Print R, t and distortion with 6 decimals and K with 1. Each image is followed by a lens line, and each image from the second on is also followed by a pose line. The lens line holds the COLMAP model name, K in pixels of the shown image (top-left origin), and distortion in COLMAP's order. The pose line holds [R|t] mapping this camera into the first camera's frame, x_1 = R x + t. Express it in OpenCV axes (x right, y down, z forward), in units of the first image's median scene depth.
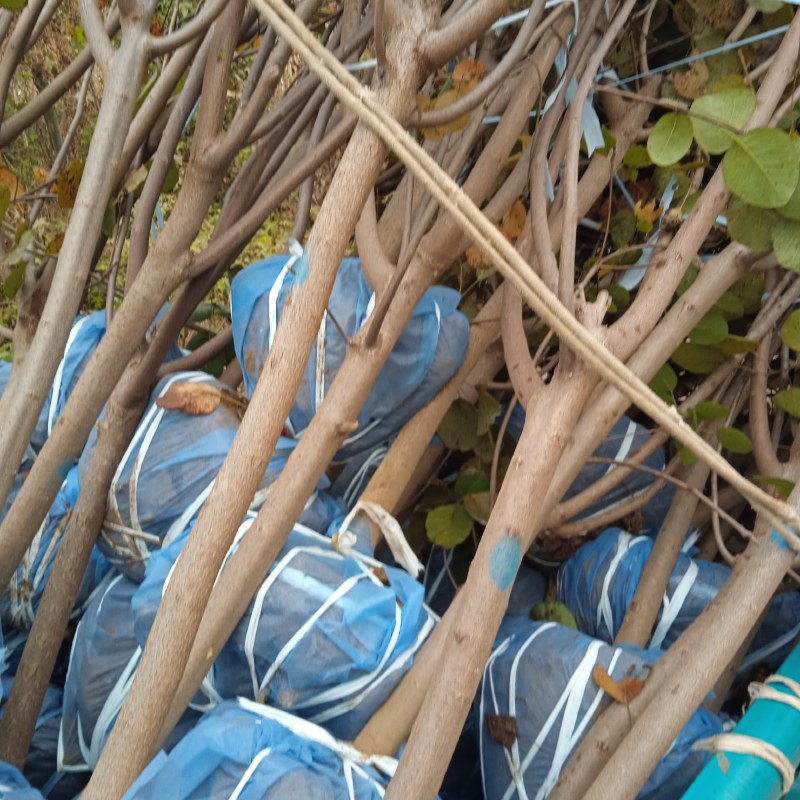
lens RADIAL K [[863.7, 0, 406.4], [0, 863.7, 403.9], [0, 0, 1]] dist [0.016769, 0.000000]
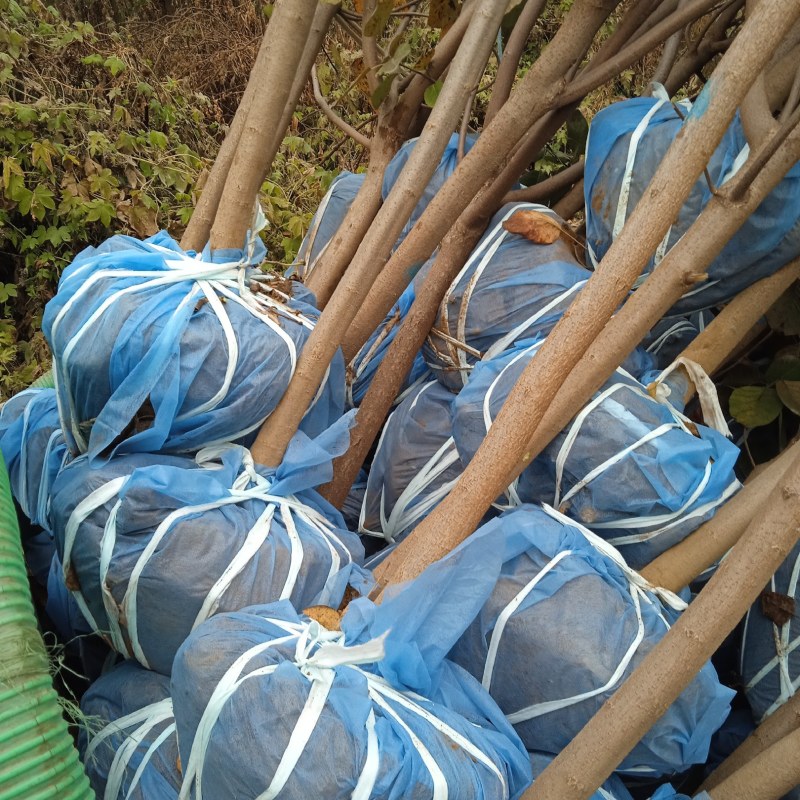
lens RADIAL K [[863.7, 0, 393.0], [0, 863.7, 406.6], [0, 0, 1]] dist [0.016769, 0.000000]
pose [[0.937674, 0.217292, -0.271205, -0.082604], [-0.173900, 0.969058, 0.175171, 0.051489], [0.300877, -0.117091, 0.946447, -0.058861]]
